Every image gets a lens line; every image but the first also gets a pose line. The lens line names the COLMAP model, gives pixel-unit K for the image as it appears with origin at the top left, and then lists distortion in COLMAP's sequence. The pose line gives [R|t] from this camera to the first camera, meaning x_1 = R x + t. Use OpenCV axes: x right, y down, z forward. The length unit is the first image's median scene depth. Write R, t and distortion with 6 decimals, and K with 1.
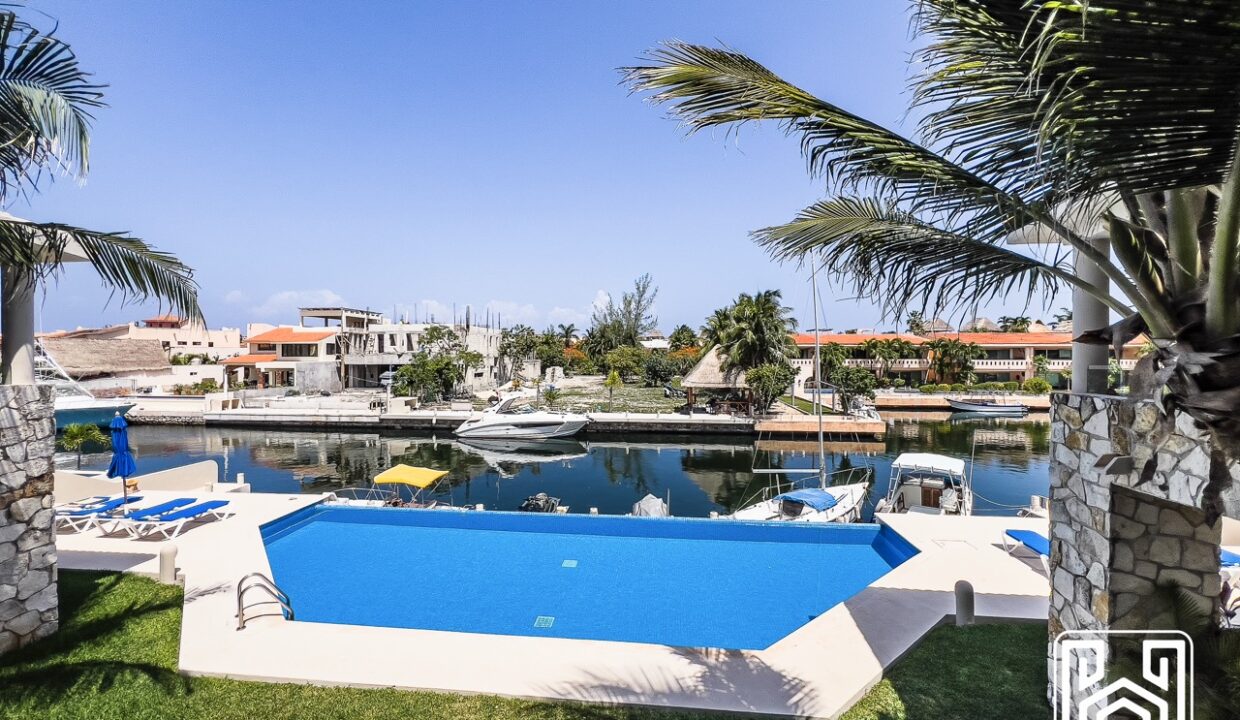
lens RADIAL K [[511.3, 0, 622.3], [0, 511.3, 349.1], [0, 0, 1]] dist [-0.002710, -0.000315]
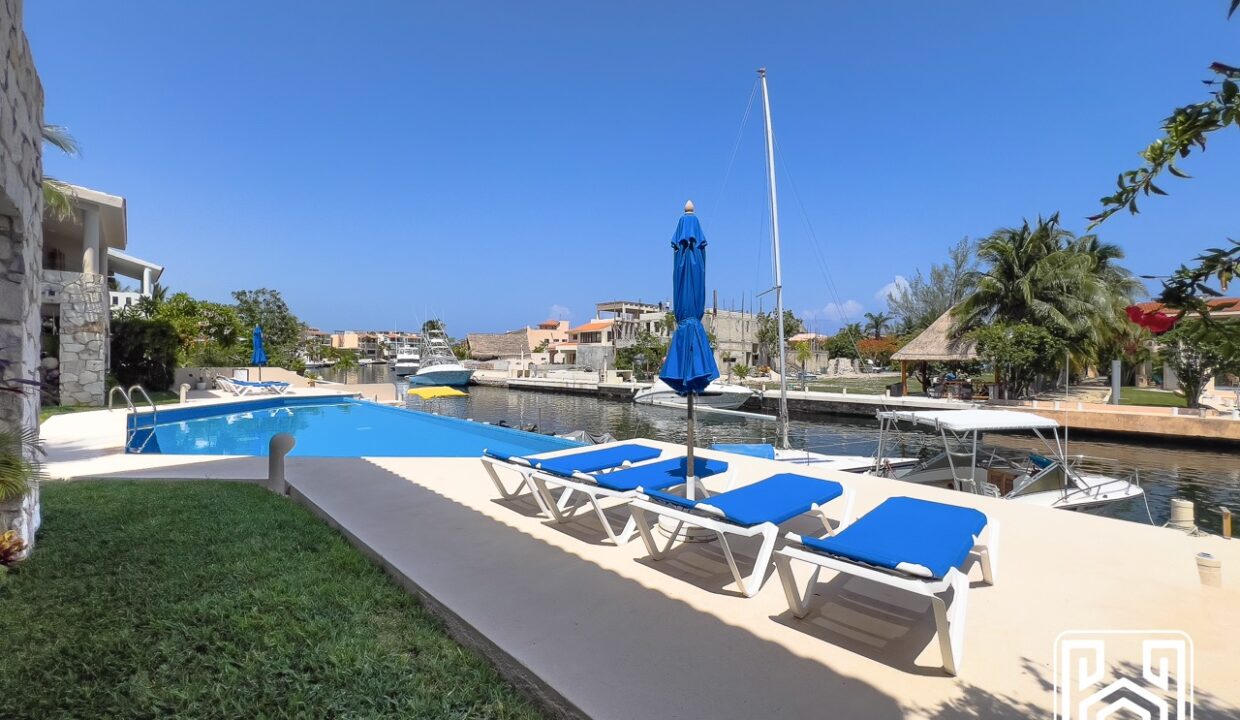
lens RADIAL K [[511.8, 0, 607.5], [0, 511.8, 356.3], [0, 0, 1]] dist [-0.000684, -0.000024]
pose [[0.763463, 0.003940, -0.645840, 0.210468], [-0.002965, 0.999992, 0.002595, 0.048890], [0.645845, -0.000067, 0.763468, 0.104585]]
